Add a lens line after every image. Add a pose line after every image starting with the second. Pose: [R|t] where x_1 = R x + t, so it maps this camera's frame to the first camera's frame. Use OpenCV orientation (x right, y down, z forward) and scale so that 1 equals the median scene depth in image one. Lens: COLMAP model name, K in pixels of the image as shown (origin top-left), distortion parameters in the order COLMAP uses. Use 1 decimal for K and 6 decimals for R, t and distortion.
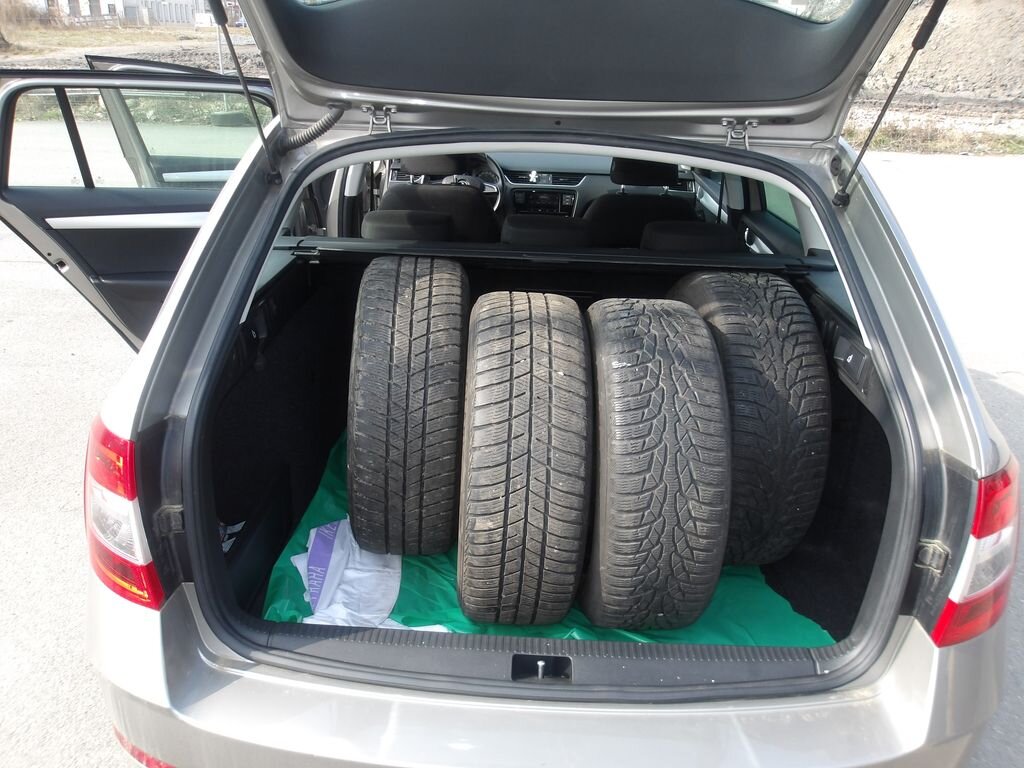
lens RADIAL K [[867.6, 0, 515.0], [0, 867.6, 382.8], [0, 0, 1]] dist [0.008774, 0.007455]
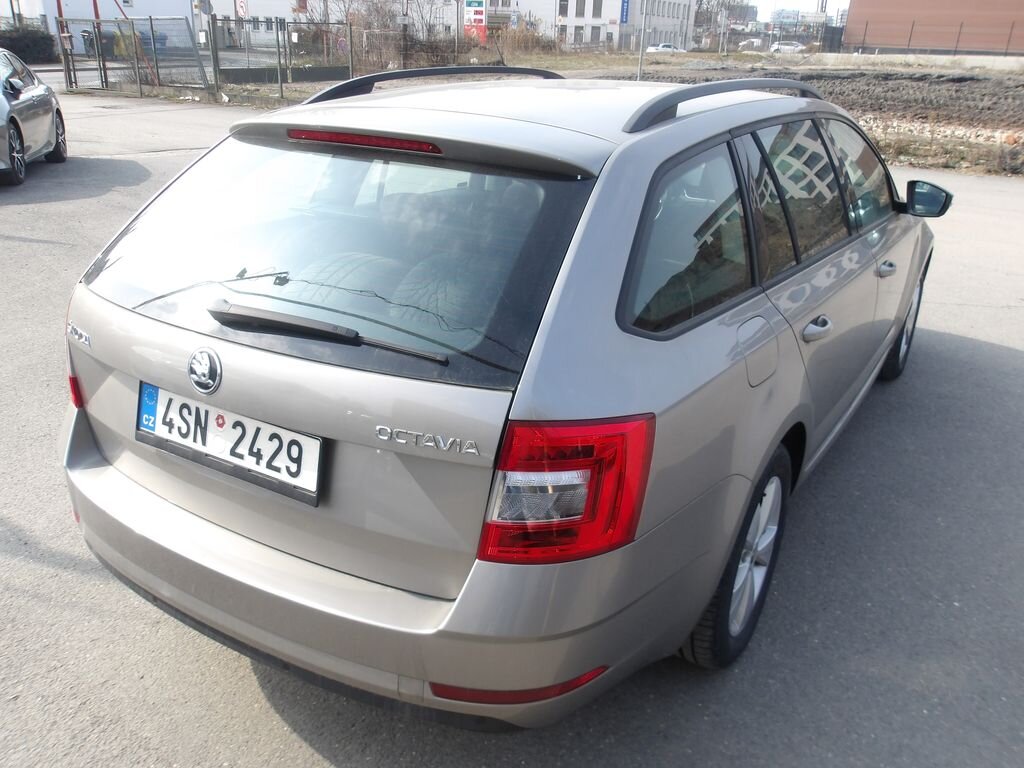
lens RADIAL K [[875.8, 0, 519.1], [0, 875.8, 379.5], [0, 0, 1]] dist [-0.003284, 0.027445]
pose [[0.872320, 0.173216, -0.457225, 0.784918], [-0.187332, 0.982187, 0.014690, 0.013964], [0.451625, 0.072839, 0.889230, -0.020391]]
